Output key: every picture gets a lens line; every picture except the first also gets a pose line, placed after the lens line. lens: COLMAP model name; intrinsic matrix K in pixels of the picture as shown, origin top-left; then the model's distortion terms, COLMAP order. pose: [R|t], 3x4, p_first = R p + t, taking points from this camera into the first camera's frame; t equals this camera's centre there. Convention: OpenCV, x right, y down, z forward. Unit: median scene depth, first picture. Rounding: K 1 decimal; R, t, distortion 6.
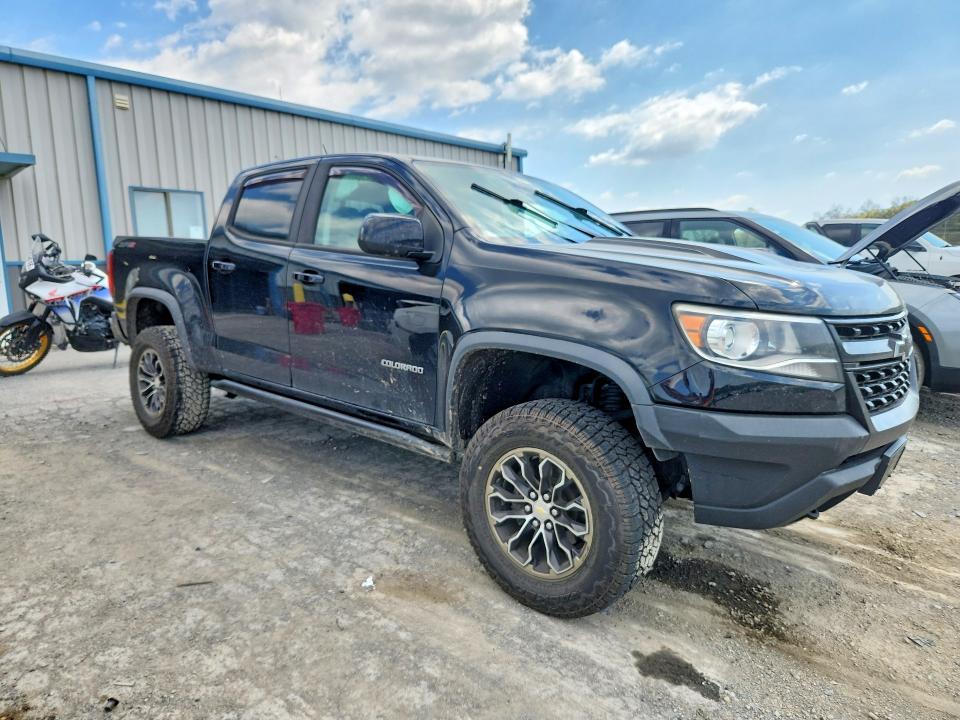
lens RADIAL K [[643.6, 0, 472.0], [0, 643.6, 357.3], [0, 0, 1]] dist [0.056561, -0.046218]
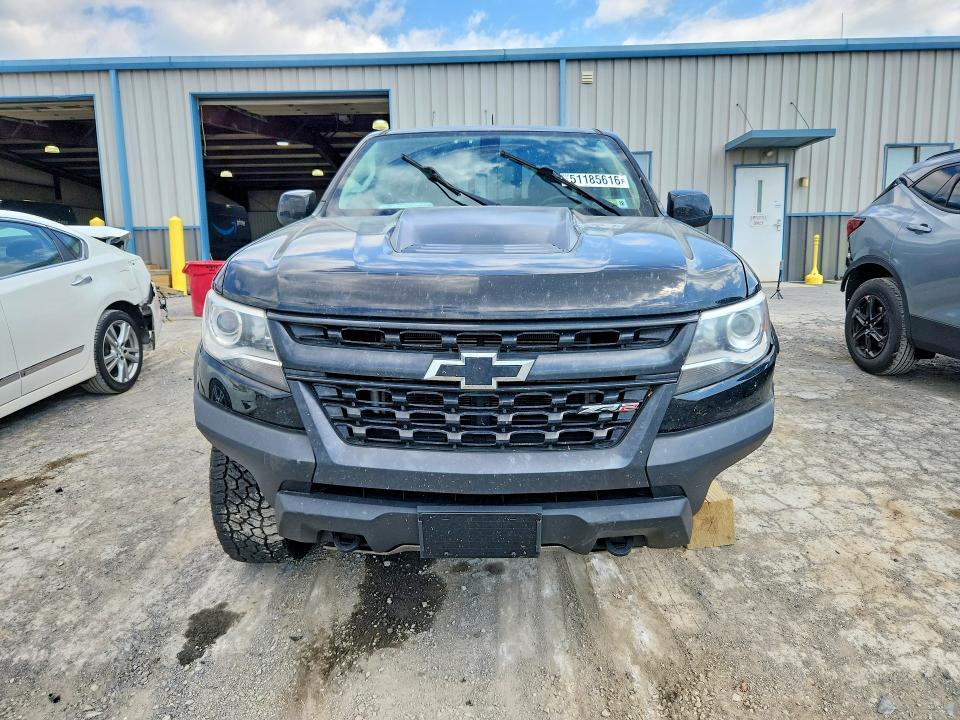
lens RADIAL K [[648.8, 0, 496.5], [0, 648.8, 357.1], [0, 0, 1]] dist [0.067334, -0.053970]
pose [[0.653715, 0.147962, -0.742134, 1.149950], [-0.096446, 0.988991, 0.112224, -0.101117], [0.750569, -0.001787, 0.660789, 0.554408]]
